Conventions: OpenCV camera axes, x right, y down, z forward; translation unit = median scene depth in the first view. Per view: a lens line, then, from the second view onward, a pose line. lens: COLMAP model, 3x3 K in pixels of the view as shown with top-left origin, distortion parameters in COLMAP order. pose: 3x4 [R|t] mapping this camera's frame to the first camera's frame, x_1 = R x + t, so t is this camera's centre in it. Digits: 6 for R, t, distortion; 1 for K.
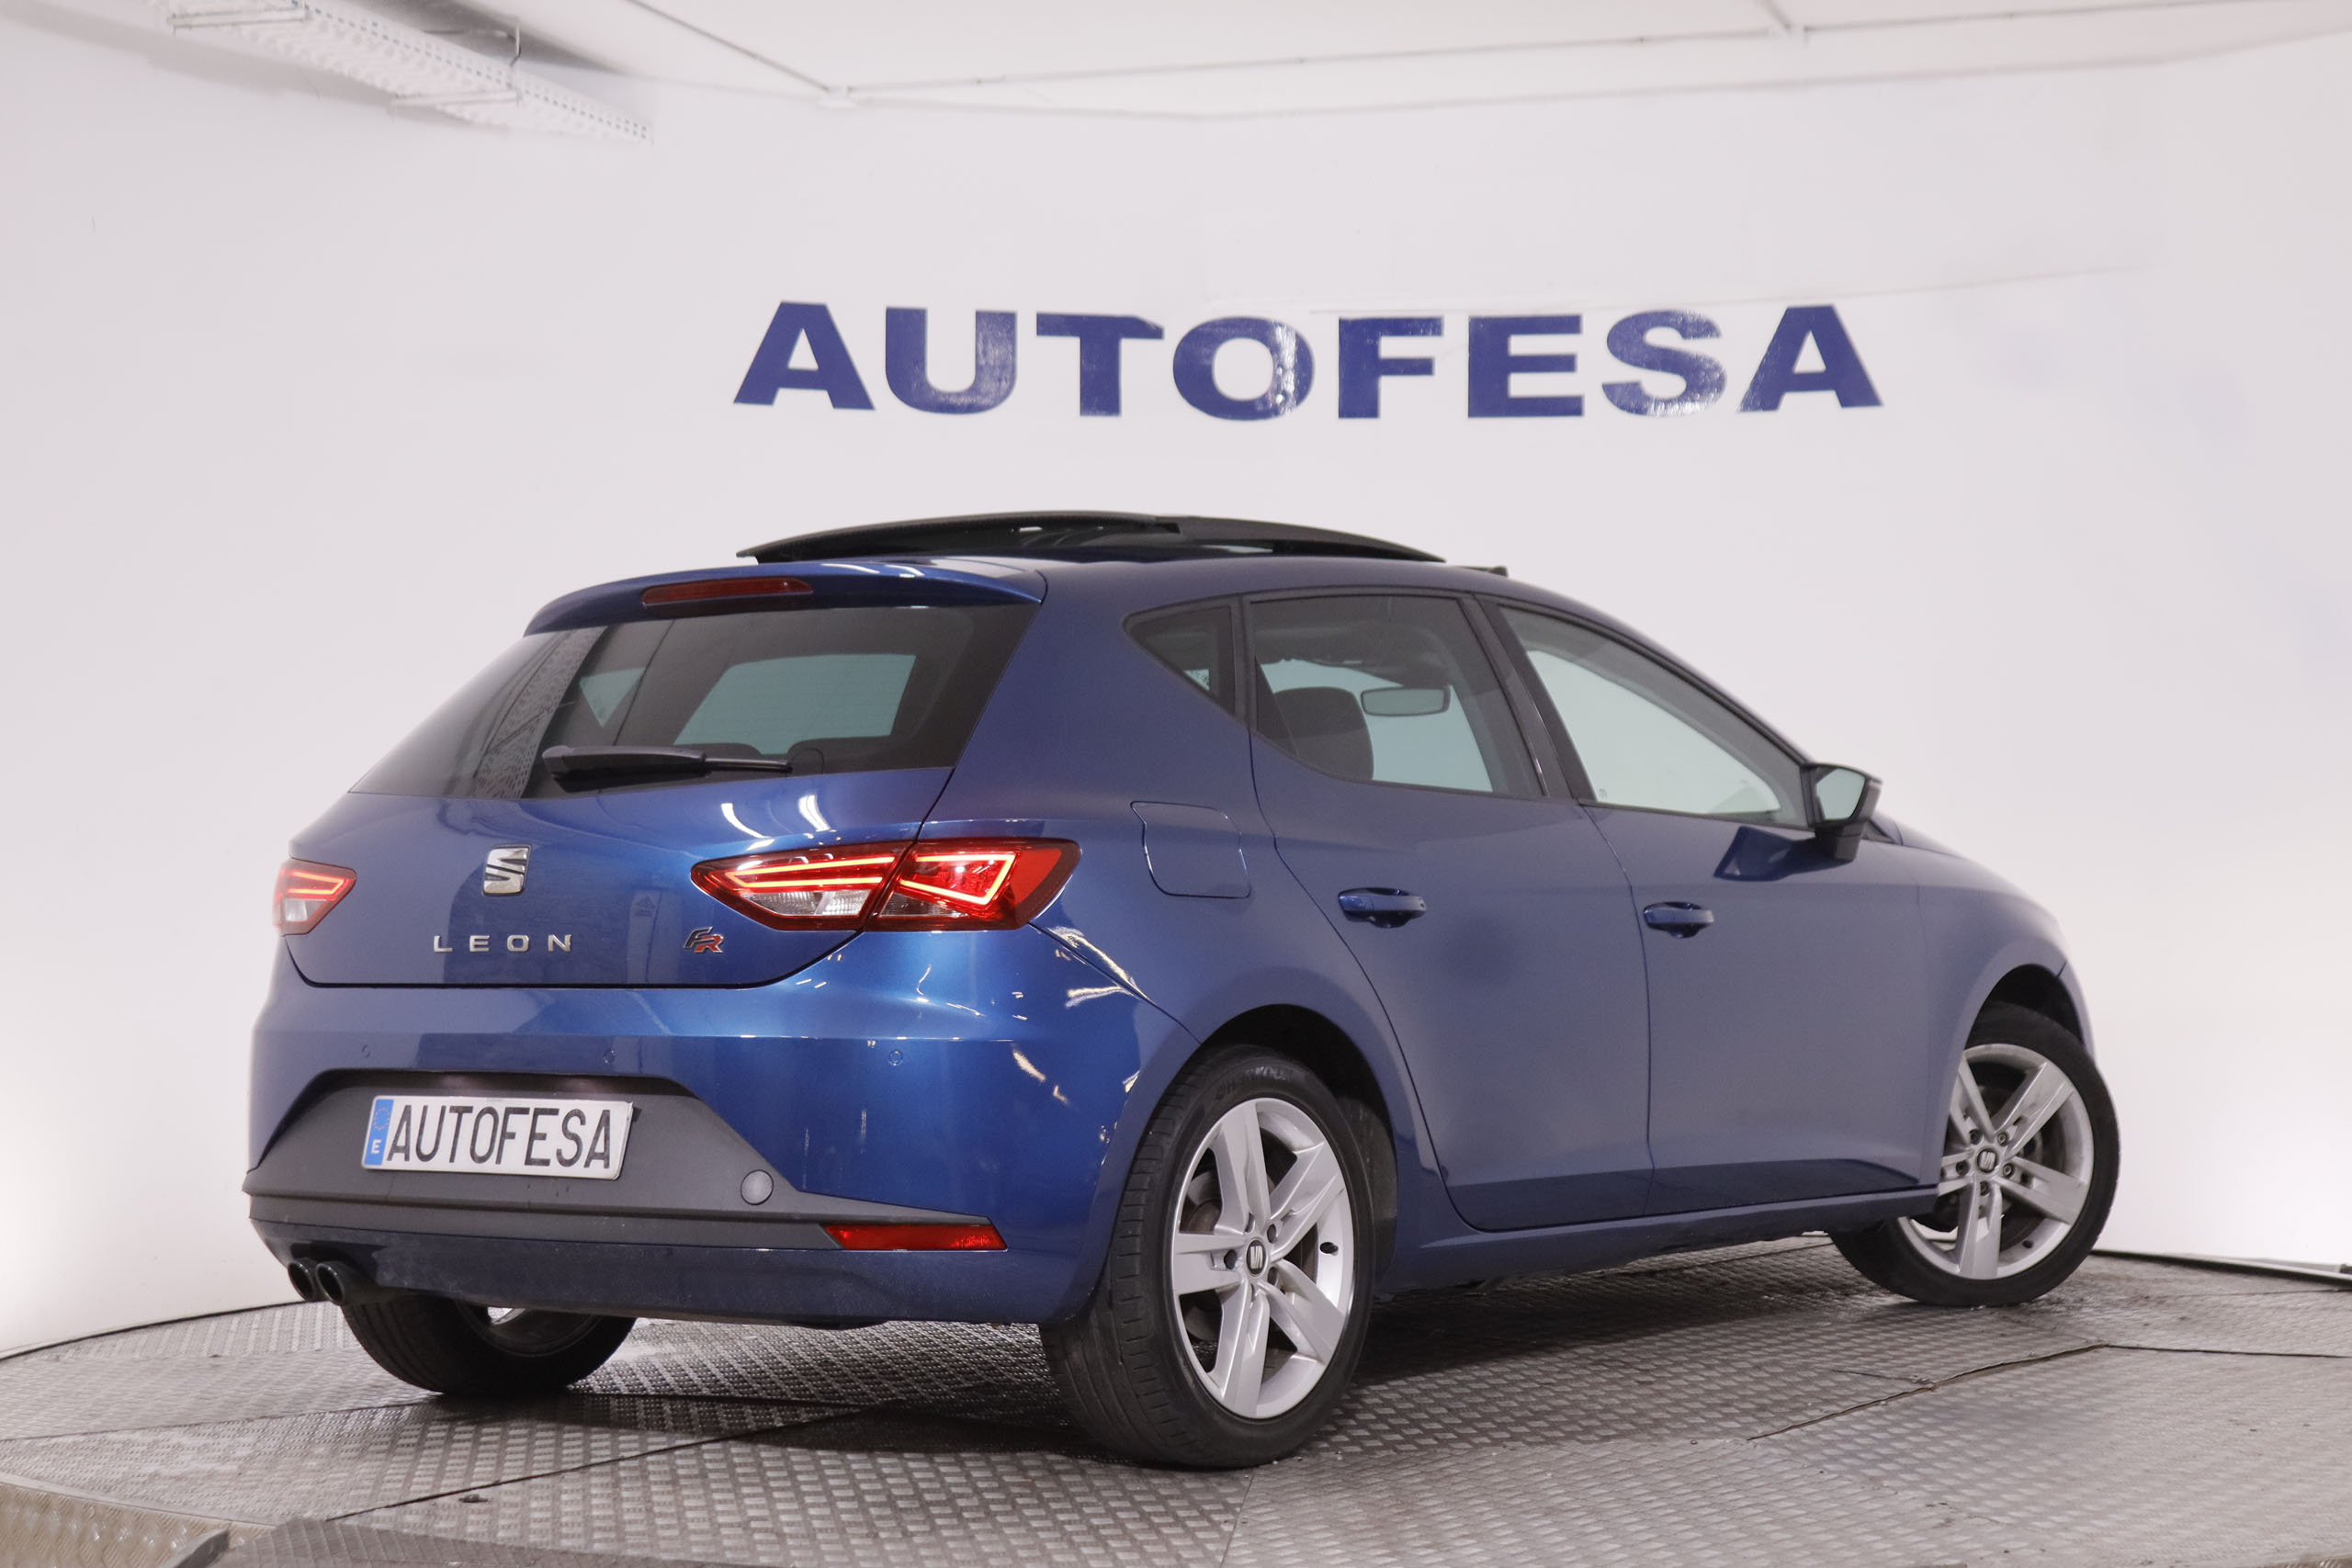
lens RADIAL K [[4222.5, 0, 1174.8], [0, 4222.5, 771.7], [0, 0, 1]] dist [0.018000, 0.248068]
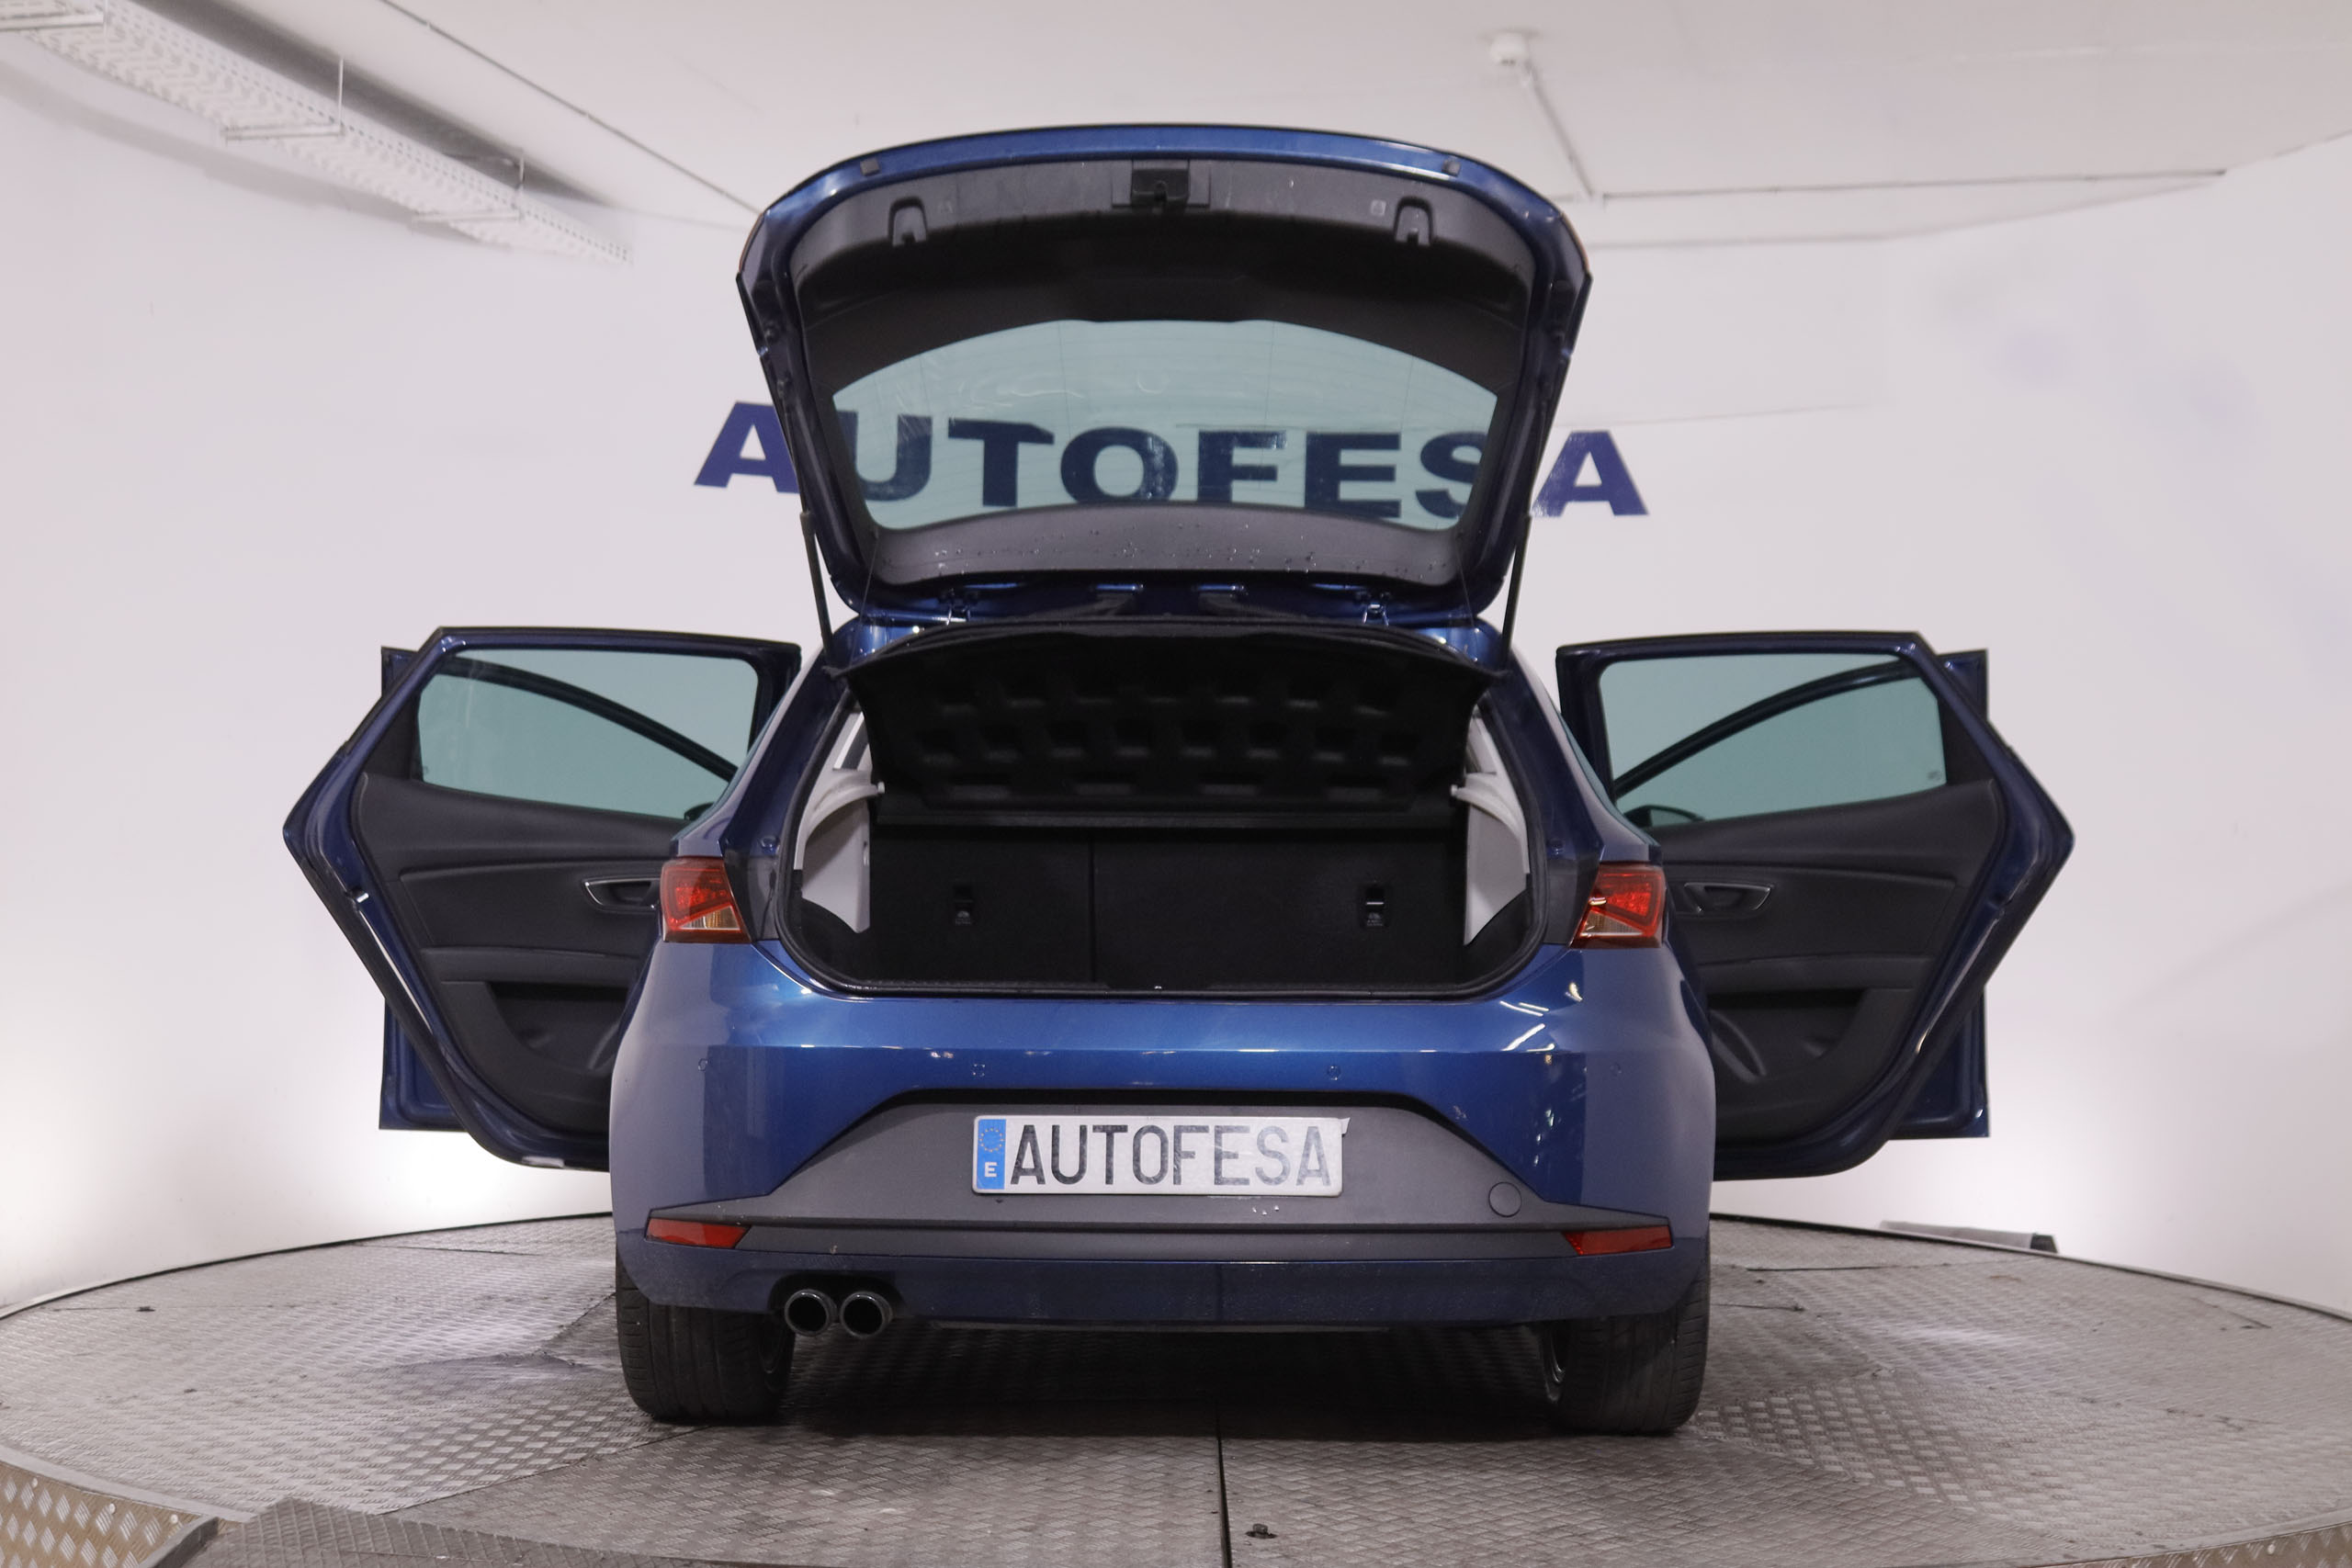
lens RADIAL K [[3075.8, 0, 1160.5], [0, 3075.8, 783.4], [0, 0, 1]] dist [-0.024535, 0.054532]
pose [[0.997838, 0.023063, 0.061547, -0.024644], [-0.022299, 0.999666, -0.013066, 0.005202], [-0.061828, 0.011665, 0.998019, 0.127614]]
